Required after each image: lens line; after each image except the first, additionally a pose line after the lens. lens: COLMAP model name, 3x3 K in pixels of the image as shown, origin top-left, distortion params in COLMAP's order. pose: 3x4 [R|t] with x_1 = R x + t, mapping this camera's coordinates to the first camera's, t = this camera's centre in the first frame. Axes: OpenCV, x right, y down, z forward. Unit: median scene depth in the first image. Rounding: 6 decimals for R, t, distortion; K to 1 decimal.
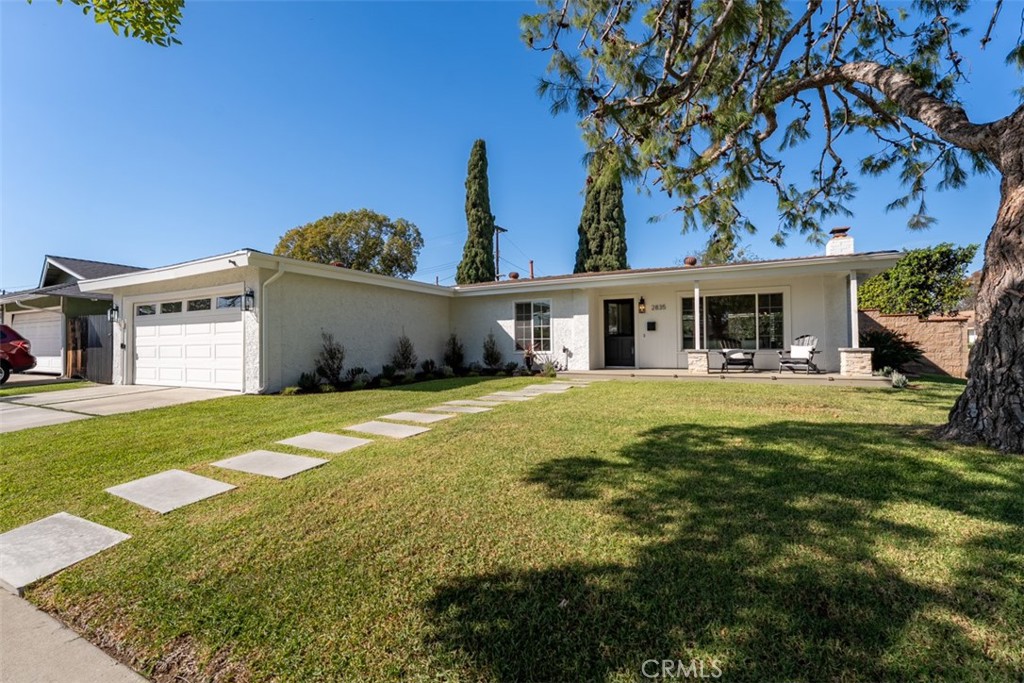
lens RADIAL K [[418.1, 0, 512.3], [0, 418.1, 335.0], [0, 0, 1]] dist [0.000548, -0.000347]
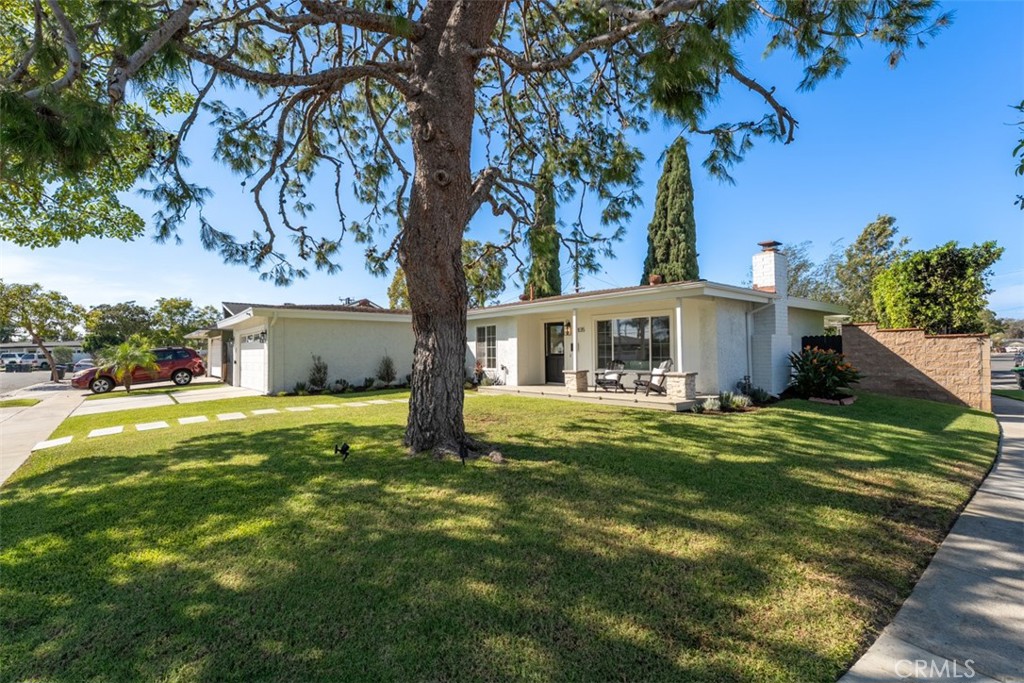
lens RADIAL K [[443.0, 0, 524.9], [0, 443.0, 343.8], [0, 0, 1]] dist [-0.001671, -0.000208]
pose [[0.926780, -0.007184, -0.375535, 0.605440], [0.009780, 0.999940, 0.005006, -0.034314], [0.375477, -0.008312, 0.926795, -0.116469]]
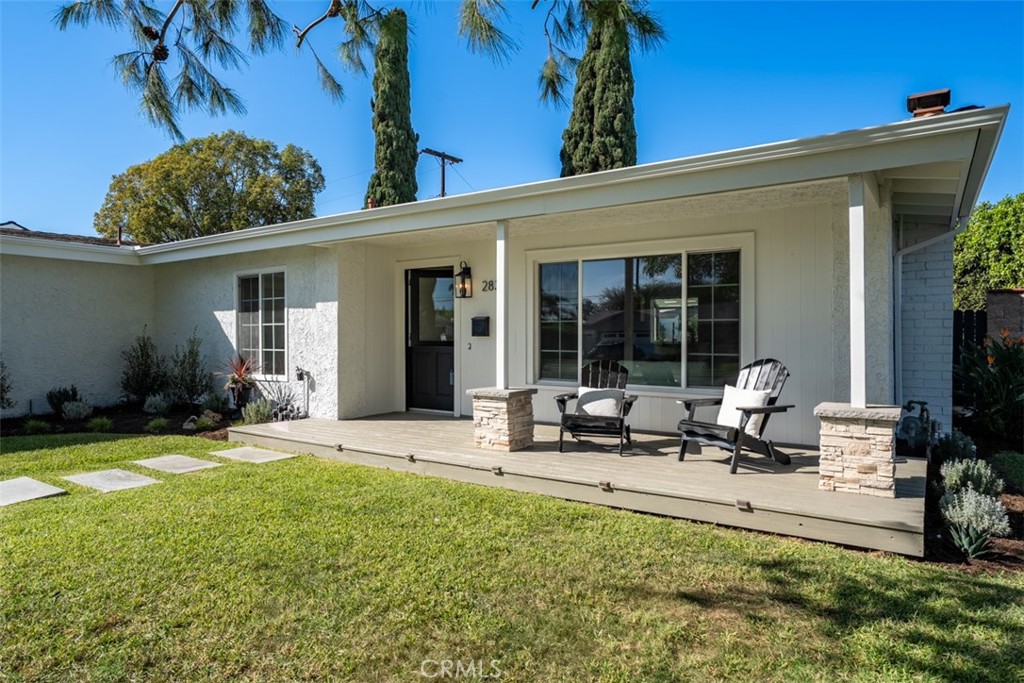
lens RADIAL K [[579.6, 0, 512.0], [0, 579.6, 341.5], [0, 0, 1]] dist [-0.002917, -0.000421]
pose [[0.993040, 0.010404, -0.117321, 0.412486], [-0.006342, 0.999369, 0.034950, -0.025226], [0.117610, -0.033962, 0.992479, 0.348165]]
